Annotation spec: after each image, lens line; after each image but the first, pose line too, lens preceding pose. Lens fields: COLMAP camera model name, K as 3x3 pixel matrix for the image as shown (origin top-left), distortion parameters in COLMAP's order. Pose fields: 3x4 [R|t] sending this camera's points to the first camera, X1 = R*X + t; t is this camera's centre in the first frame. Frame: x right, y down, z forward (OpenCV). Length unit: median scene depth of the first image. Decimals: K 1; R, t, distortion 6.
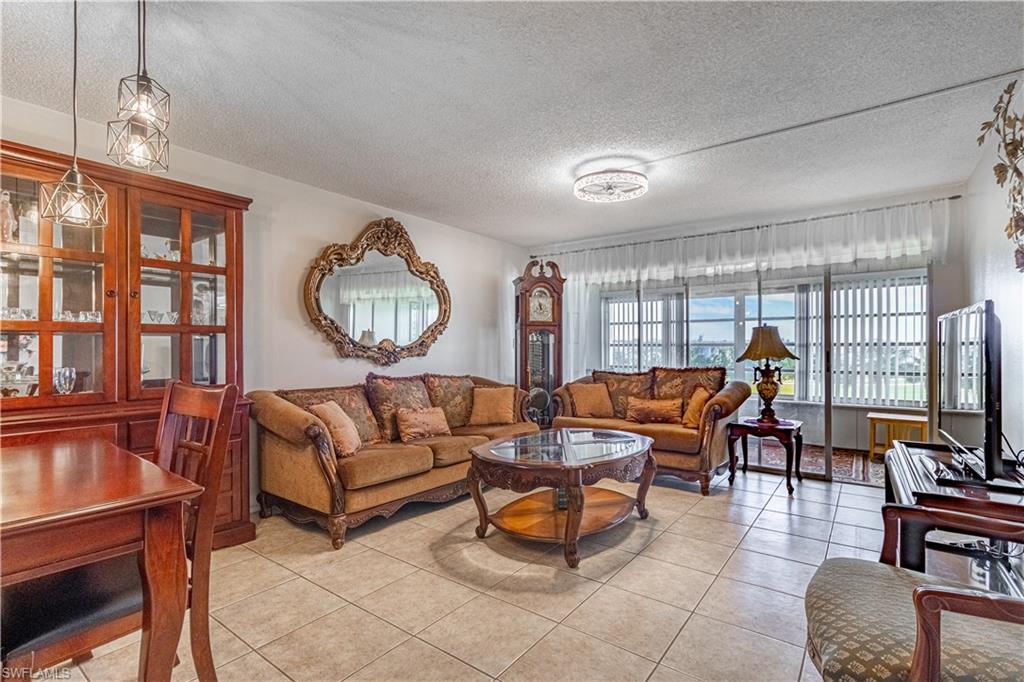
lens RADIAL K [[476.8, 0, 514.2], [0, 476.8, 349.3], [0, 0, 1]] dist [-0.000957, -0.000166]
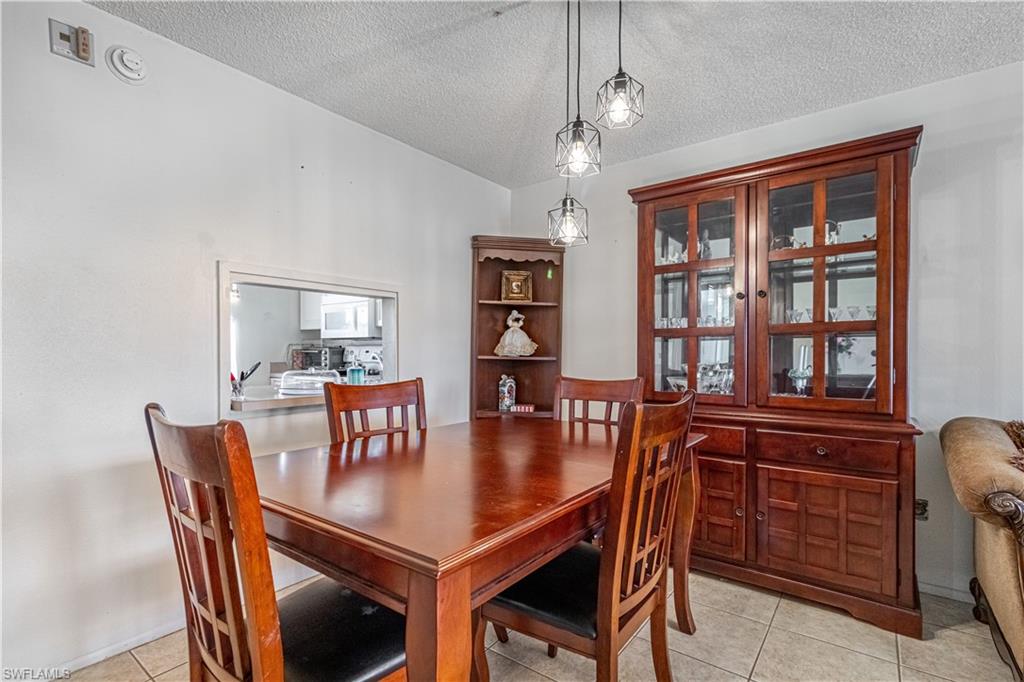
lens RADIAL K [[476.8, 0, 514.2], [0, 476.8, 349.3], [0, 0, 1]] dist [-0.000957, -0.000166]
pose [[0.000978, -0.001753, -0.999998, 0.116344], [-0.001176, 0.999998, -0.001754, -0.001432], [0.999999, 0.001178, 0.000976, 0.435543]]
